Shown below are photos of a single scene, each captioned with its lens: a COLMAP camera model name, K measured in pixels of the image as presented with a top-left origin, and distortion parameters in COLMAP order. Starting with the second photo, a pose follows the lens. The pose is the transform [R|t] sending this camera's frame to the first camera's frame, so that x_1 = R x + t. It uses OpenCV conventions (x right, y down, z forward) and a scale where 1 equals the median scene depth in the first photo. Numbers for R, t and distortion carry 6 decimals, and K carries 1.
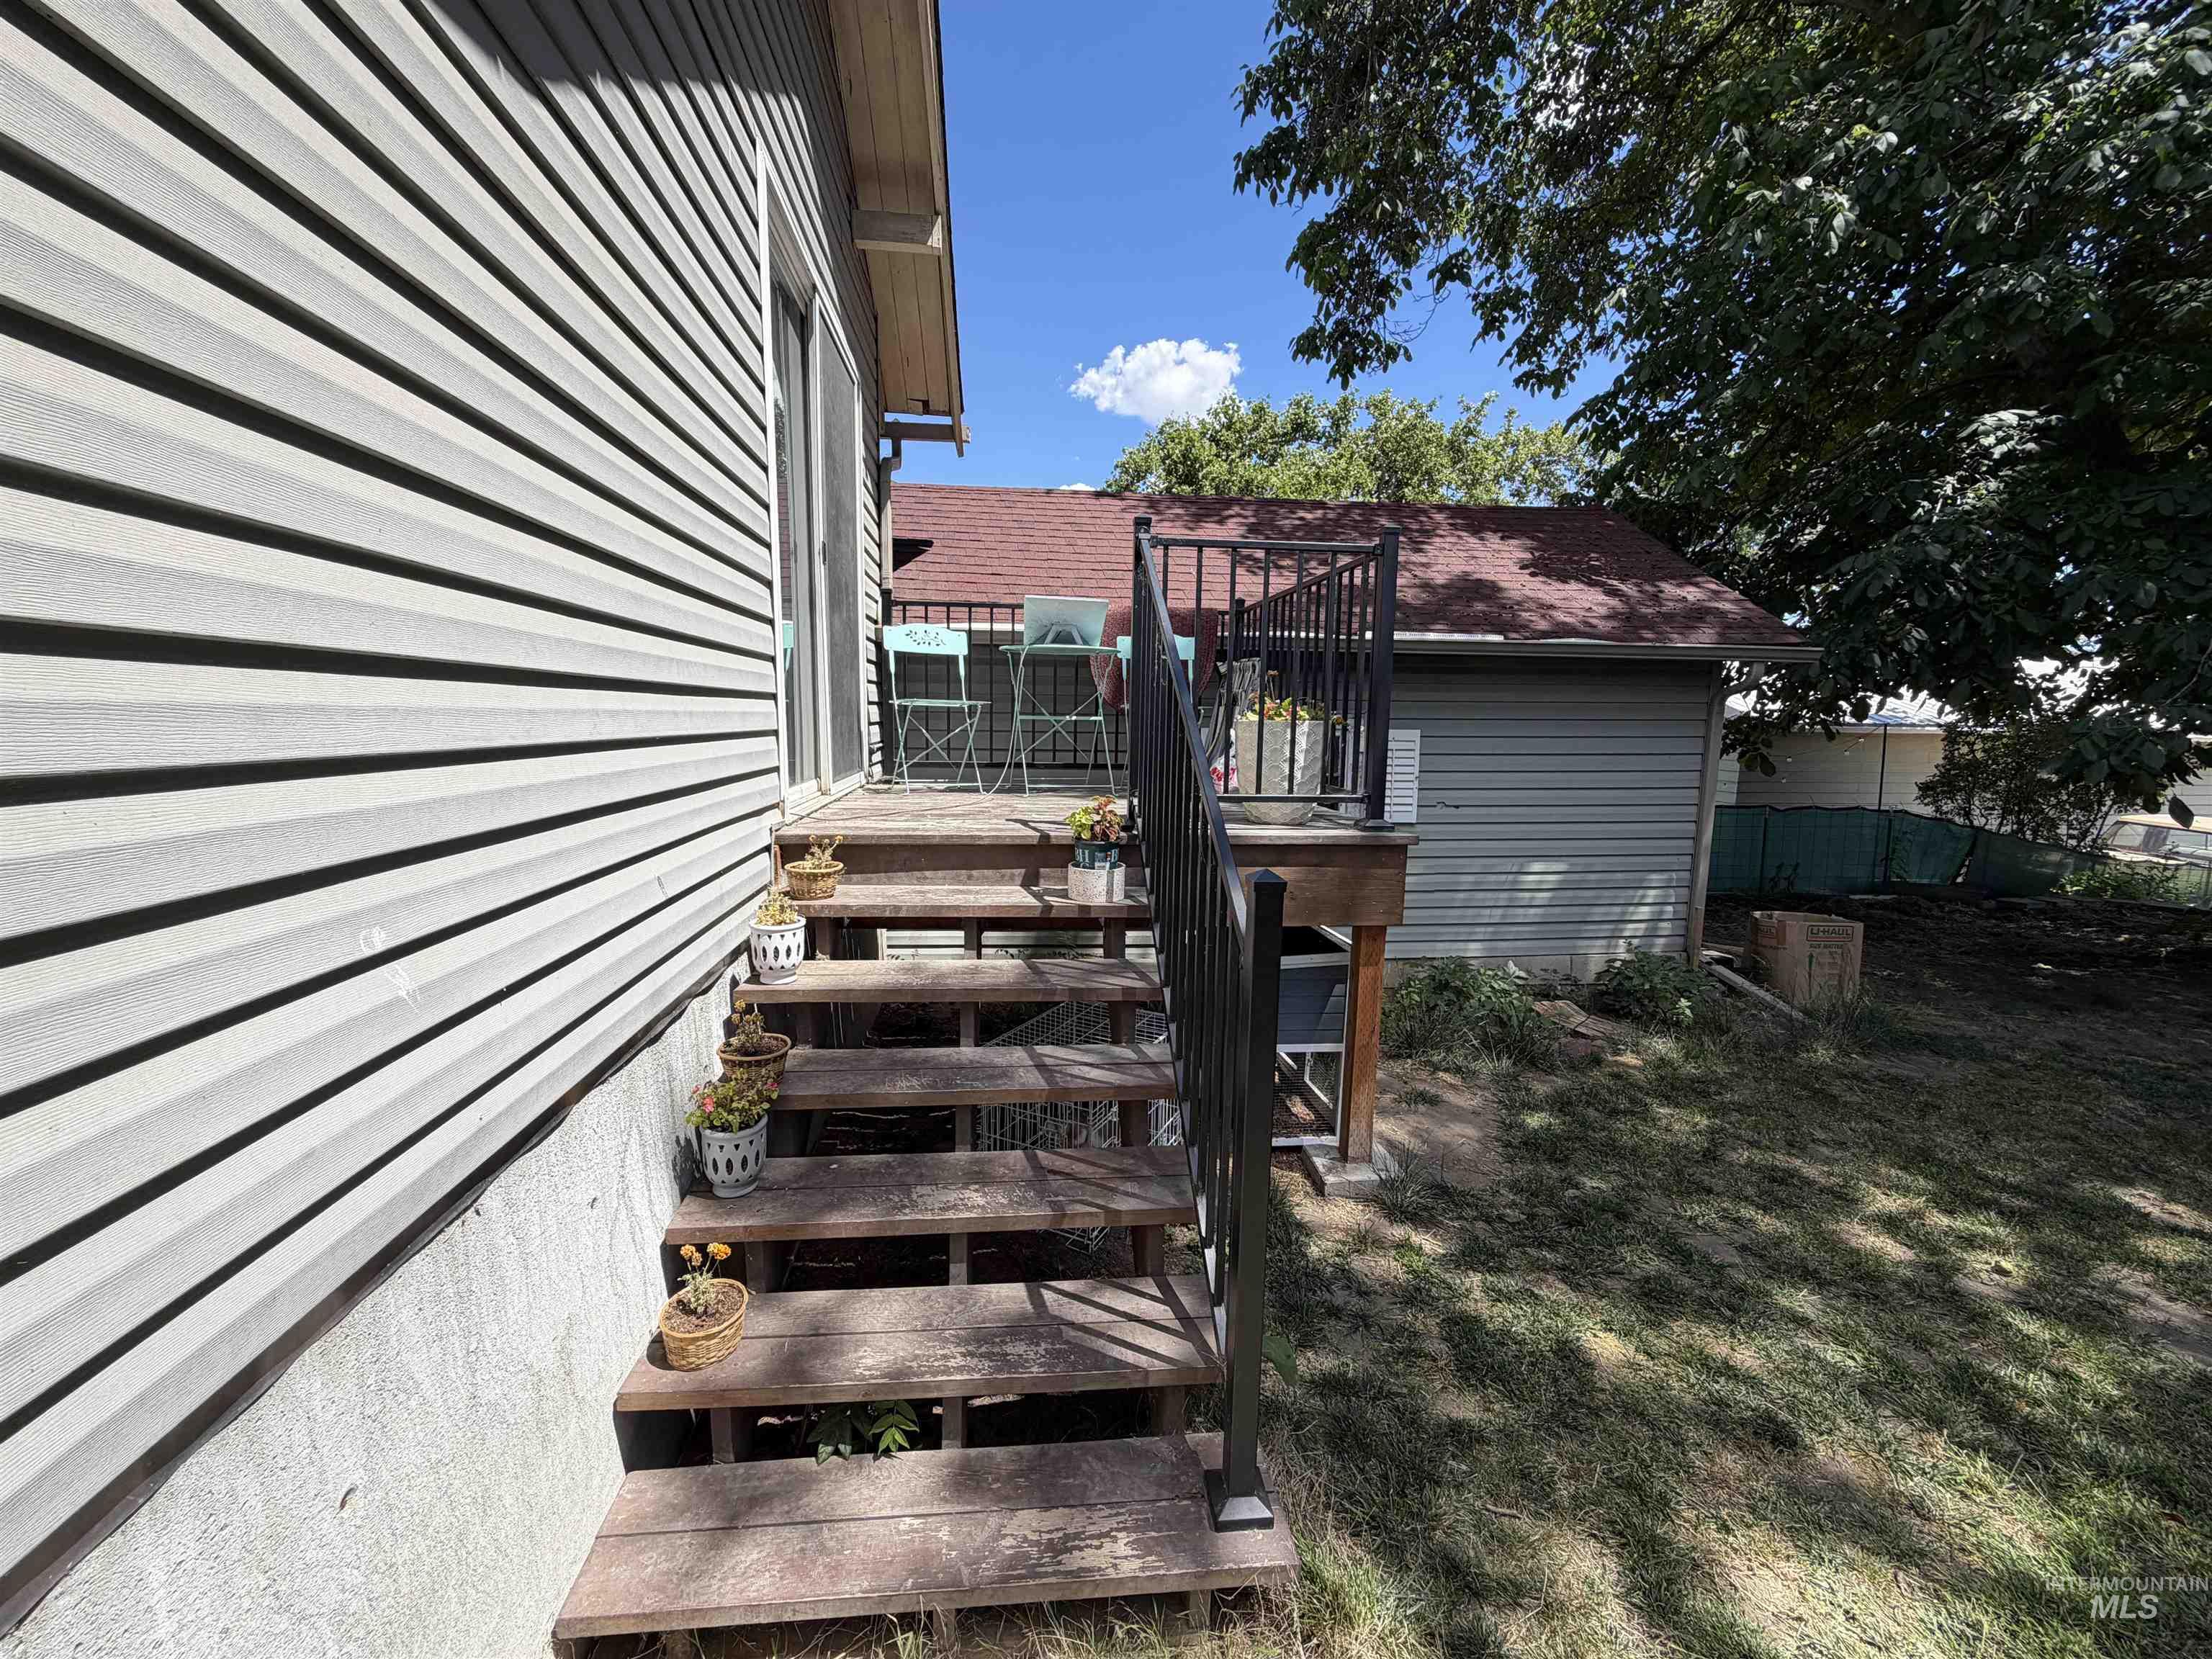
lens RADIAL K [[886.2, 0, 1102.4], [0, 886.2, 823.0], [0, 0, 1]] dist [0.000608, 0.000667]
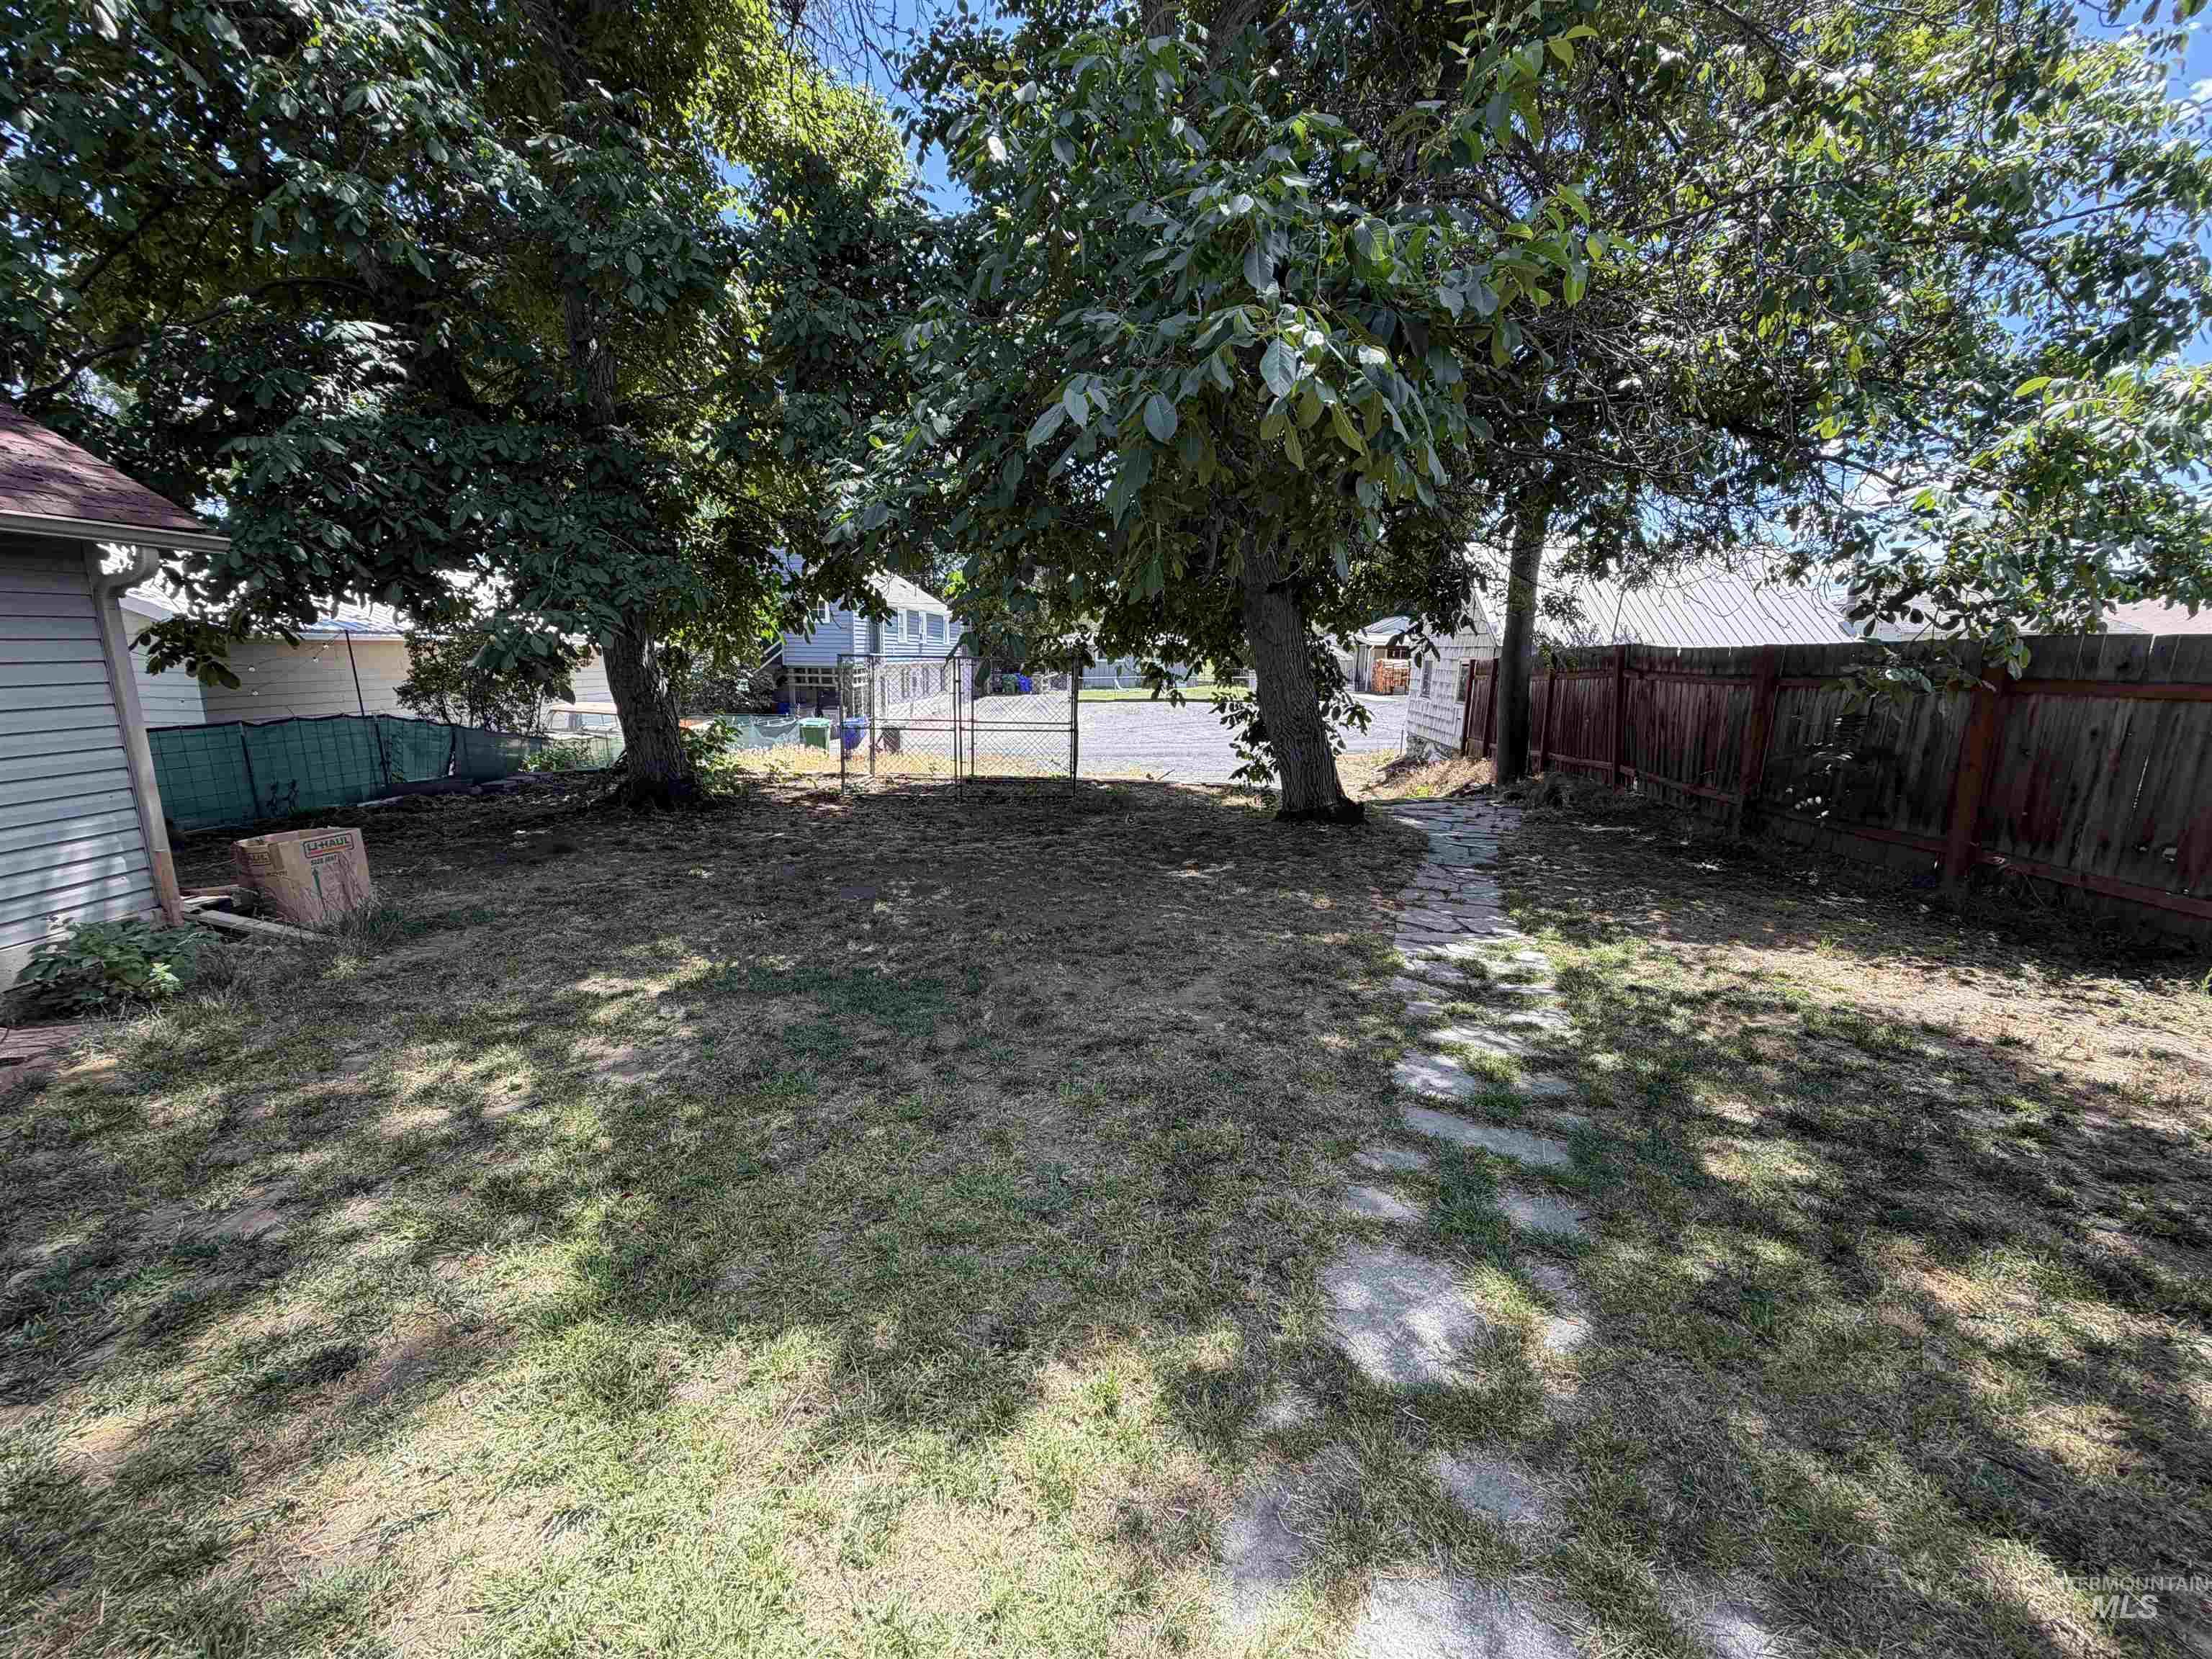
lens RADIAL K [[881.4, 0, 1100.4], [0, 881.4, 829.3], [0, 0, 1]] dist [0.000975, 0.000439]
pose [[0.166929, -0.208507, 0.963670, 0.038051], [0.104473, 0.975622, 0.192996, 0.010218], [-0.980418, 0.068461, 0.184643, -0.009232]]
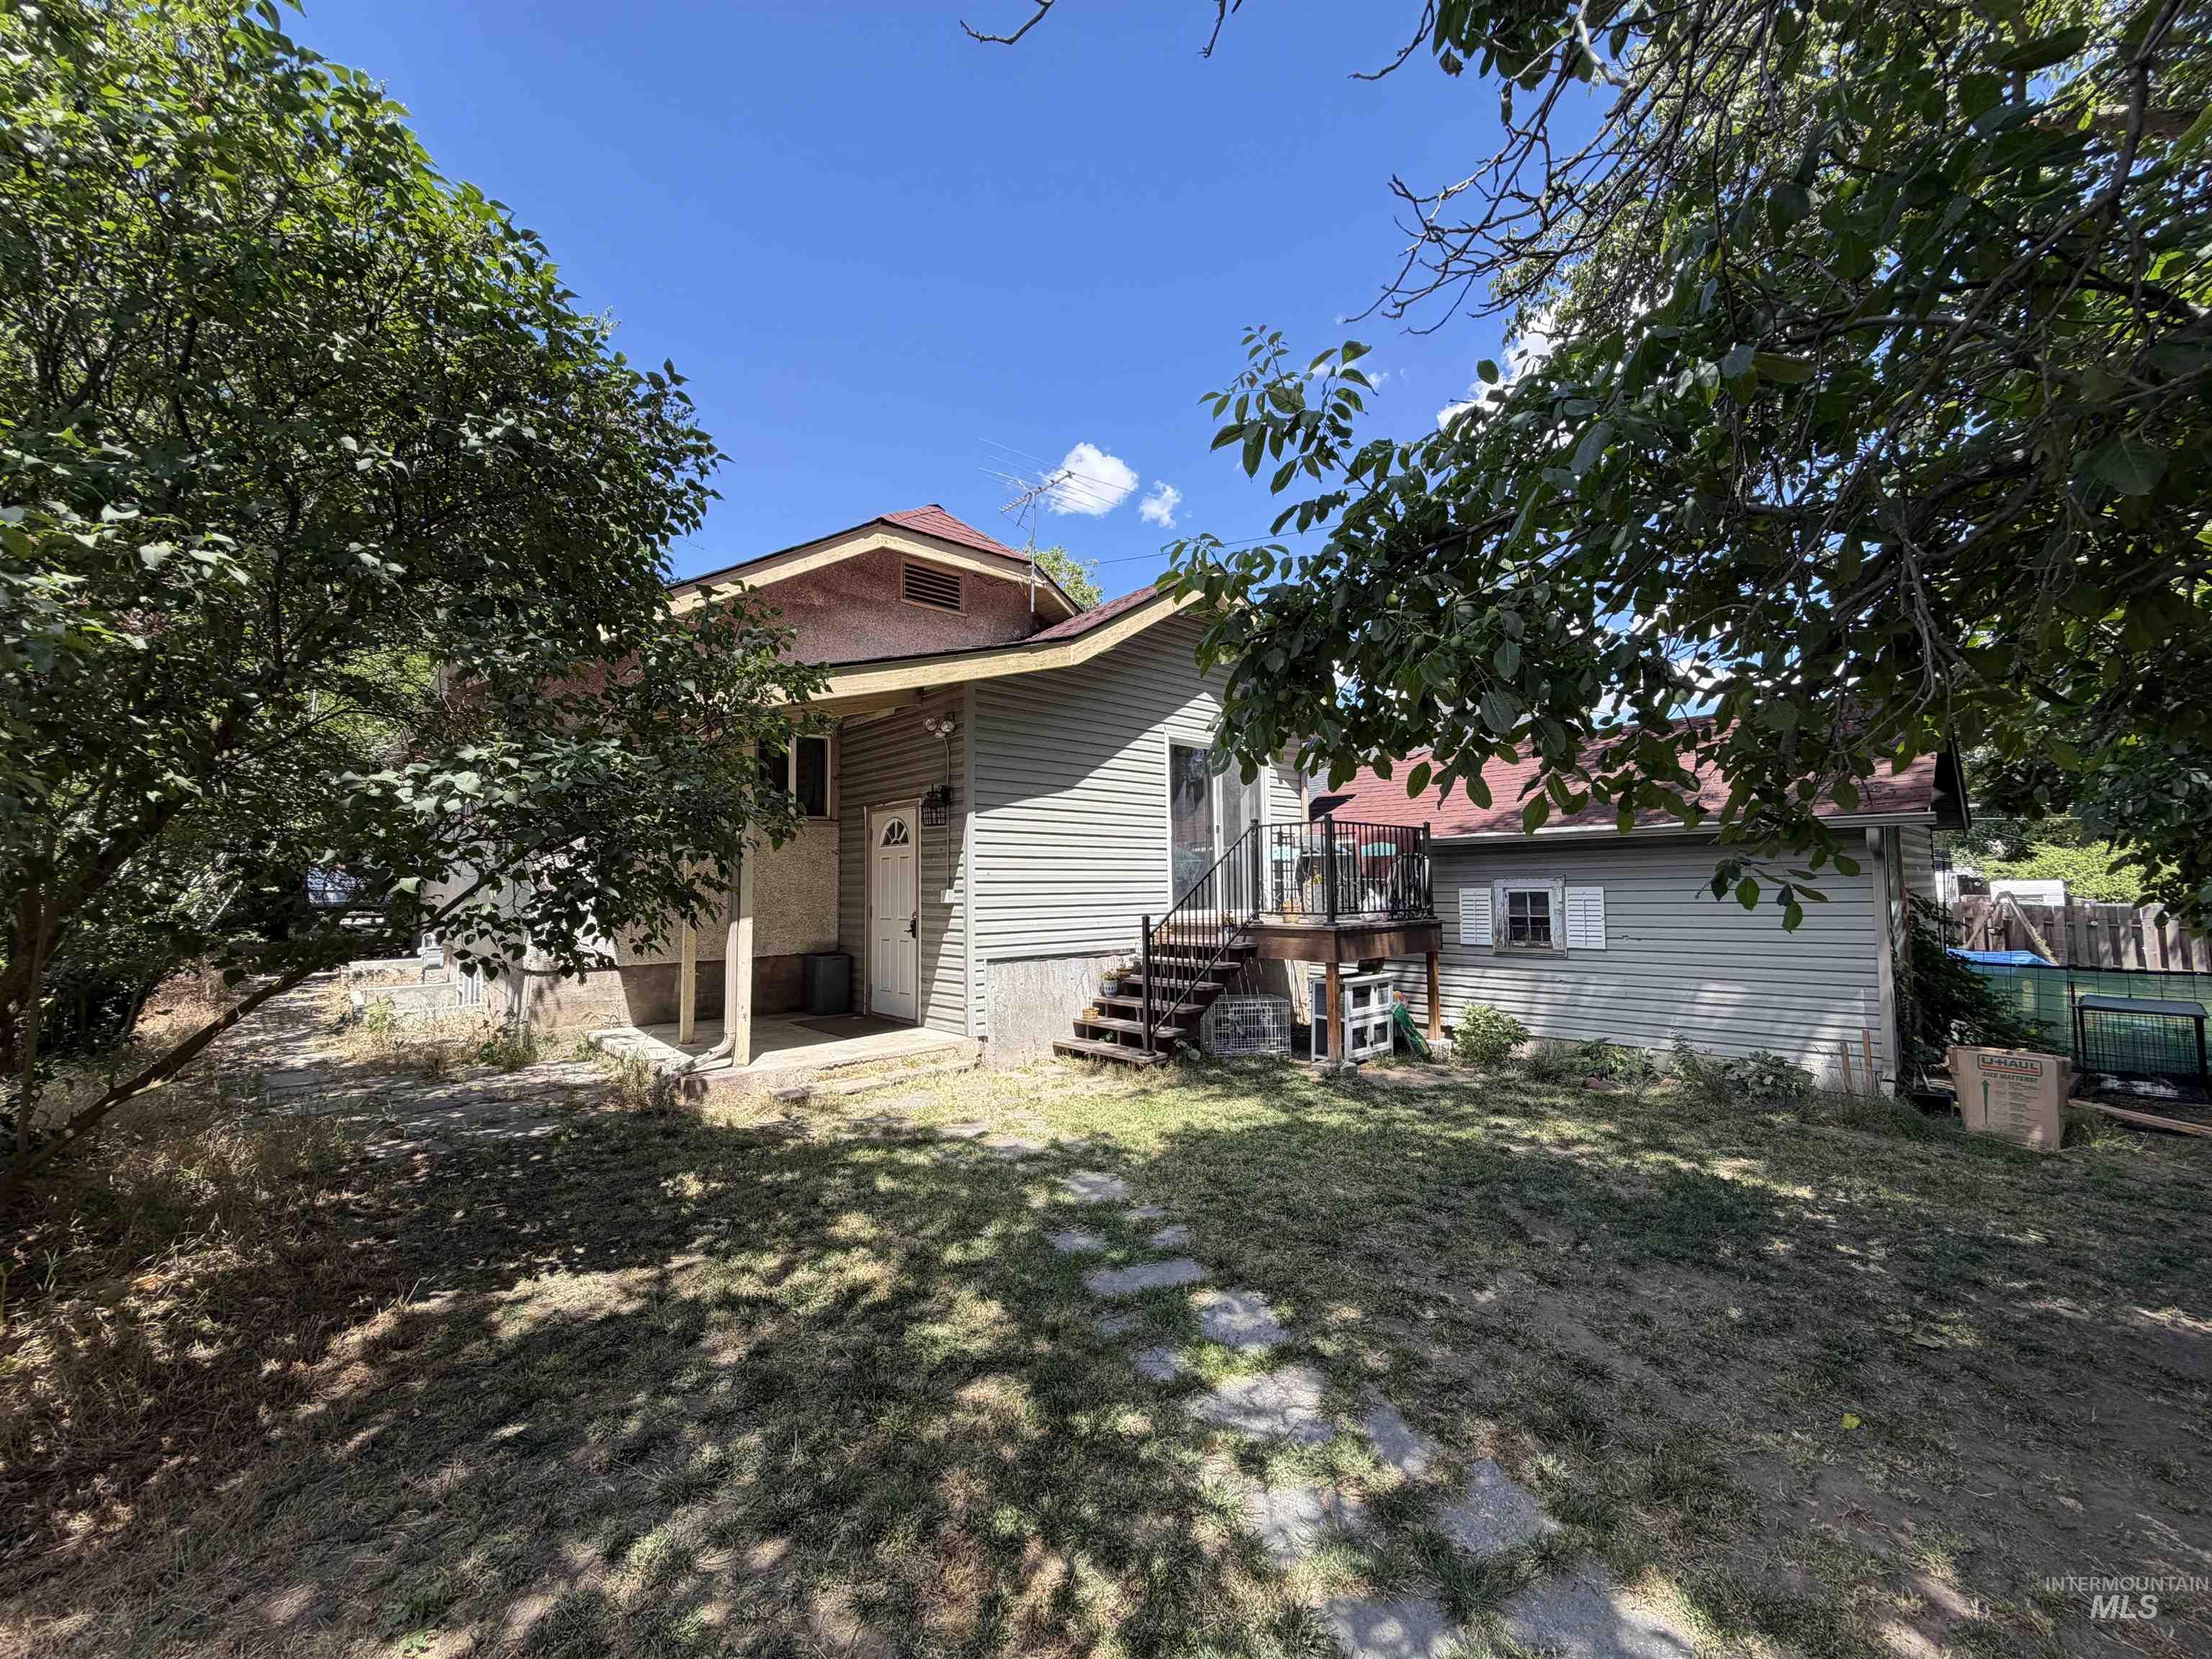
lens RADIAL K [[881.4, 0, 1100.4], [0, 881.4, 829.3], [0, 0, 1]] dist [0.000975, 0.000439]
pose [[0.596534, -0.077182, -0.798868, 1.162764], [-0.073936, 0.985848, -0.150456, 0.096435], [0.799175, 0.148817, 0.582385, -0.626625]]
